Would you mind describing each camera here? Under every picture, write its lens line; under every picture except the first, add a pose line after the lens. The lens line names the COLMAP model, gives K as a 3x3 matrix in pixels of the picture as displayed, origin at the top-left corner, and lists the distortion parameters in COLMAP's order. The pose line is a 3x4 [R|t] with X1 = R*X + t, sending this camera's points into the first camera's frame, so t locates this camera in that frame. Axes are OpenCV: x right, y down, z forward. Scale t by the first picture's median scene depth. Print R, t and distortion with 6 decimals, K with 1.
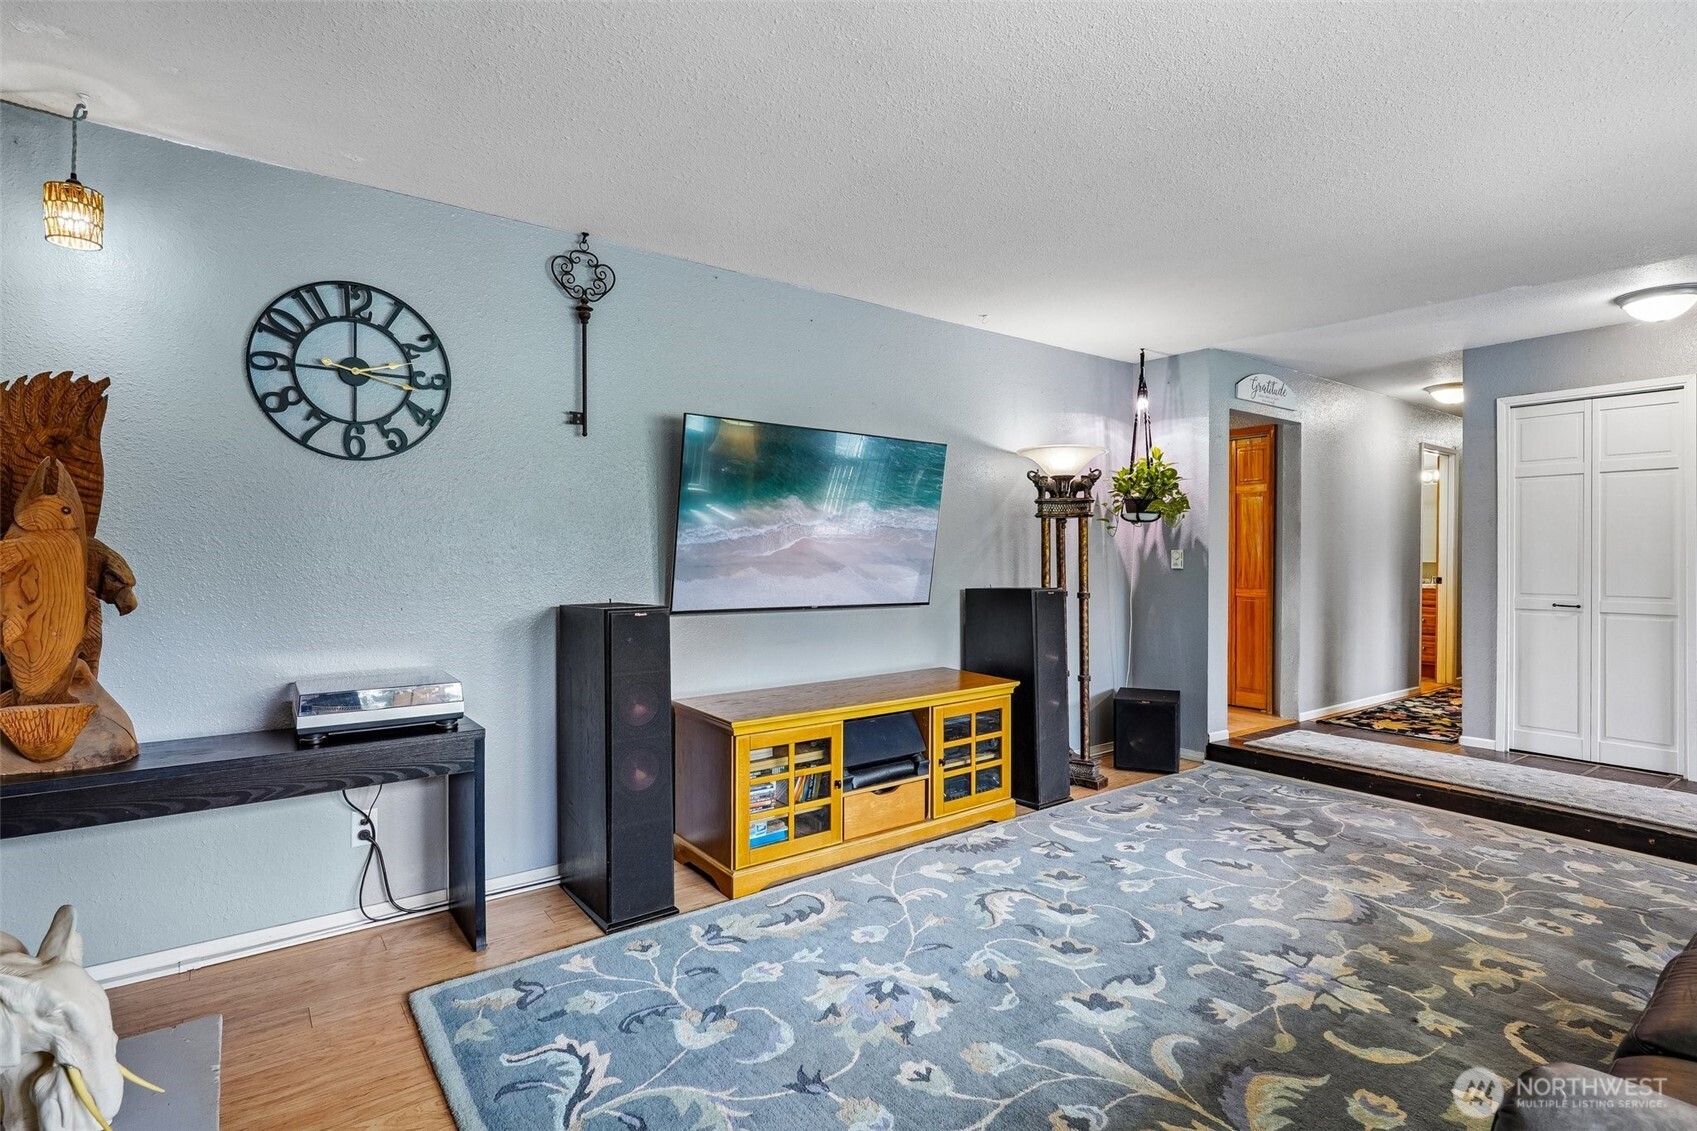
lens RADIAL K [[822.6, 0, 847.1], [0, 822.6, 575.9], [0, 0, 1]] dist [0.000679, -0.001983]
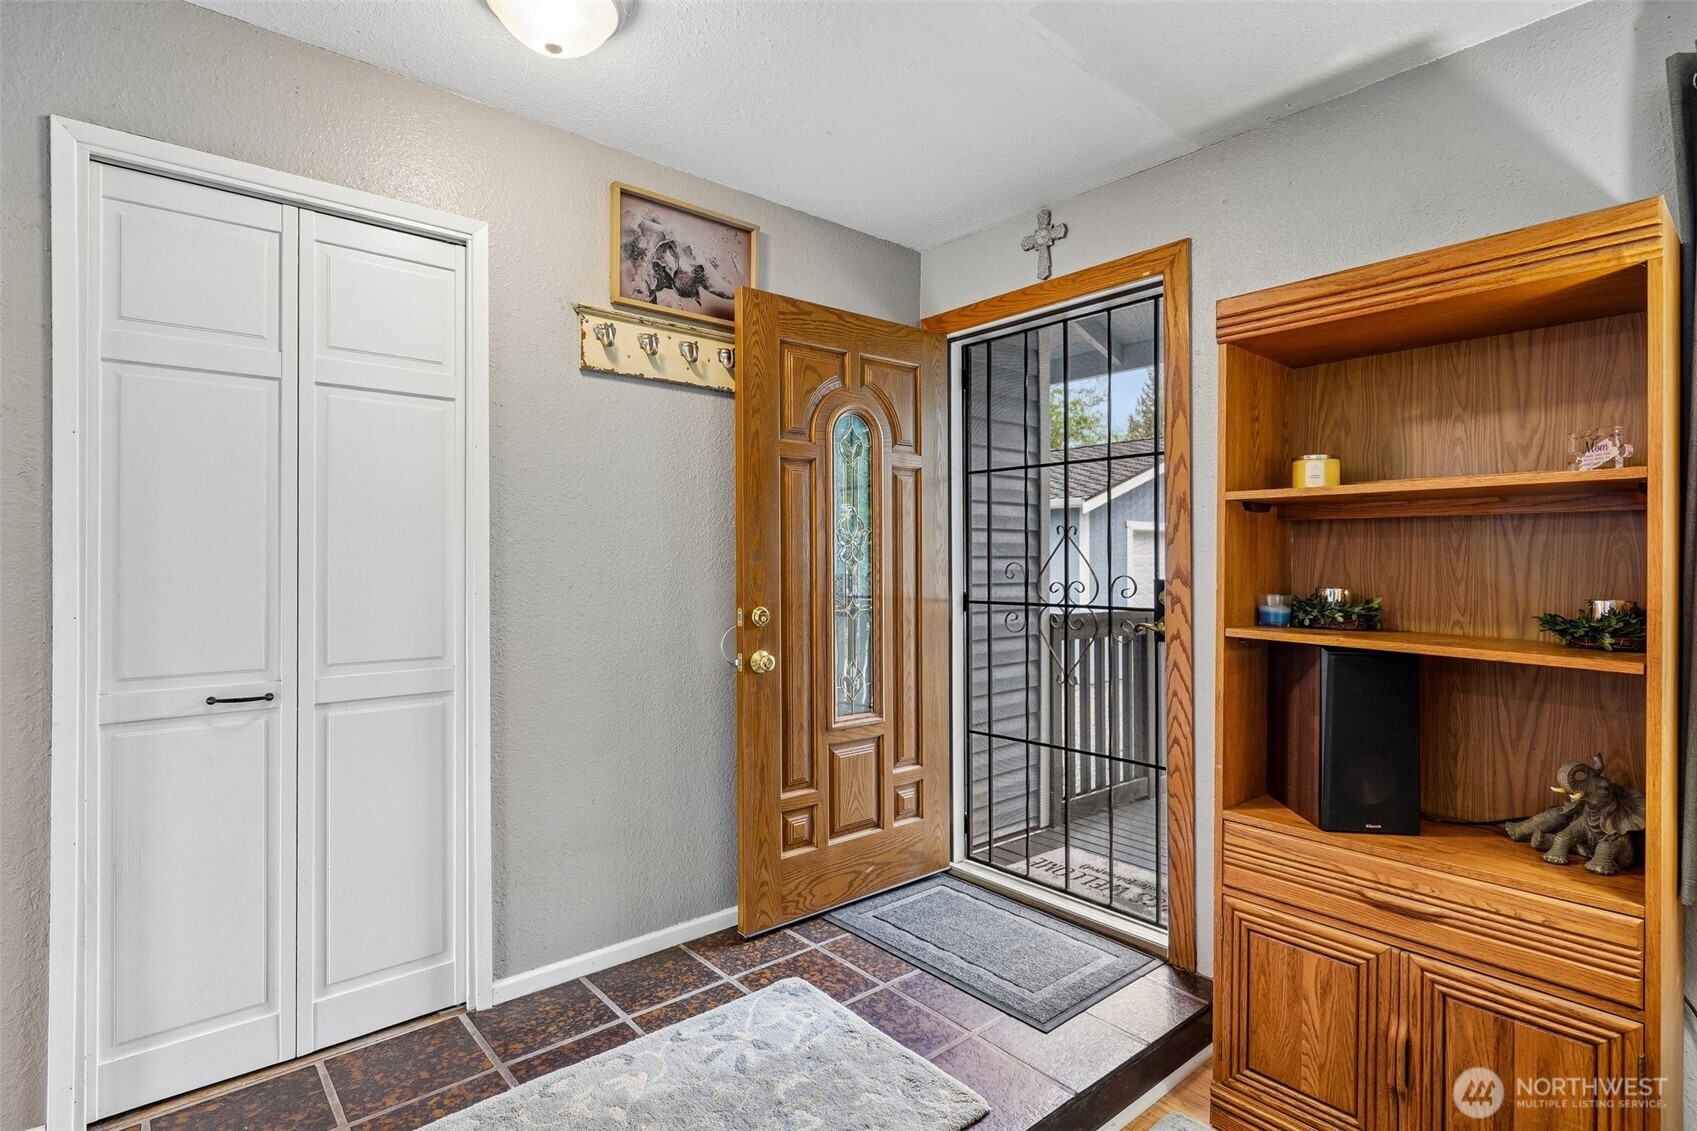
lens RADIAL K [[837.0, 0, 852.8], [0, 837.0, 564.1], [0, 0, 1]] dist [0.006183, -0.001448]
pose [[-0.076254, -0.003031, 0.997084, 0.613705], [0.029712, 0.999544, 0.005311, -0.032968], [-0.996646, 0.030031, -0.076129, 1.020529]]
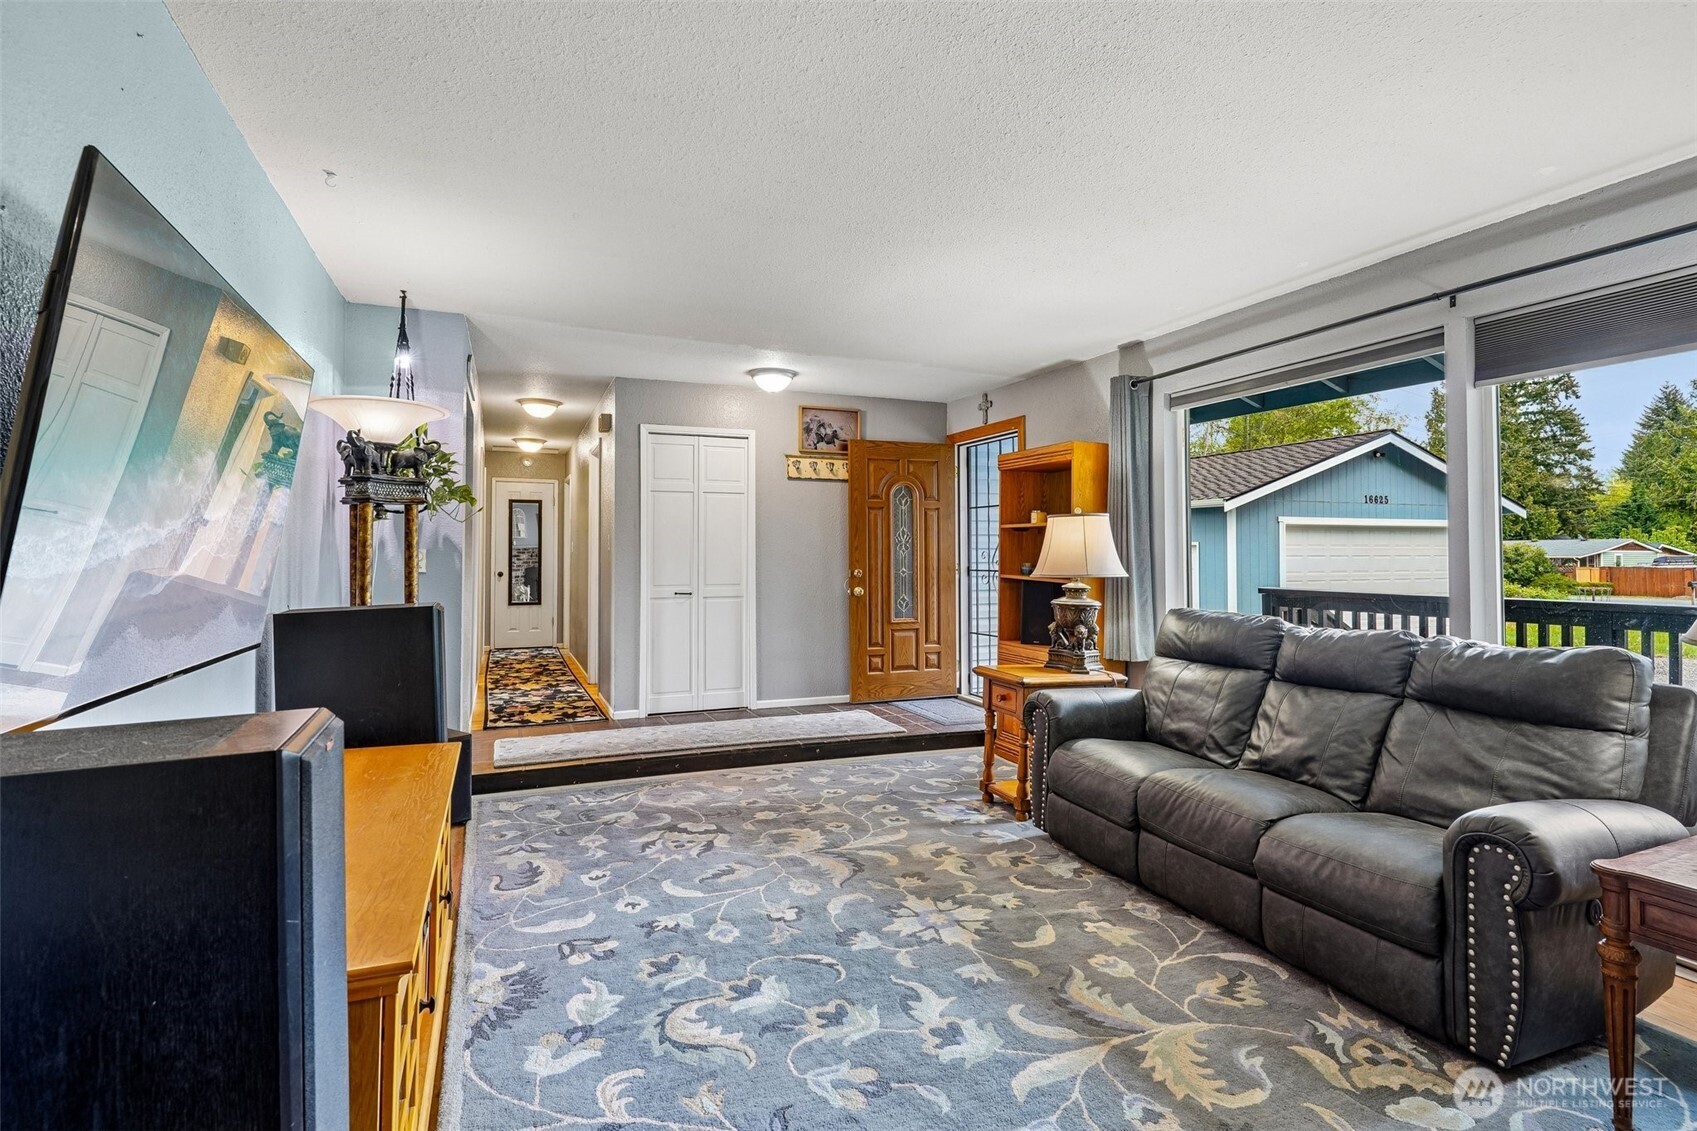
lens RADIAL K [[822.6, 0, 847.1], [0, 822.6, 575.9], [0, 0, 1]] dist [0.000679, -0.001983]
pose [[0.245804, -0.029187, 0.968880, -0.431946], [0.026577, 0.999374, 0.023363, -0.021165], [-0.968955, 0.020007, 0.246425, 0.607512]]
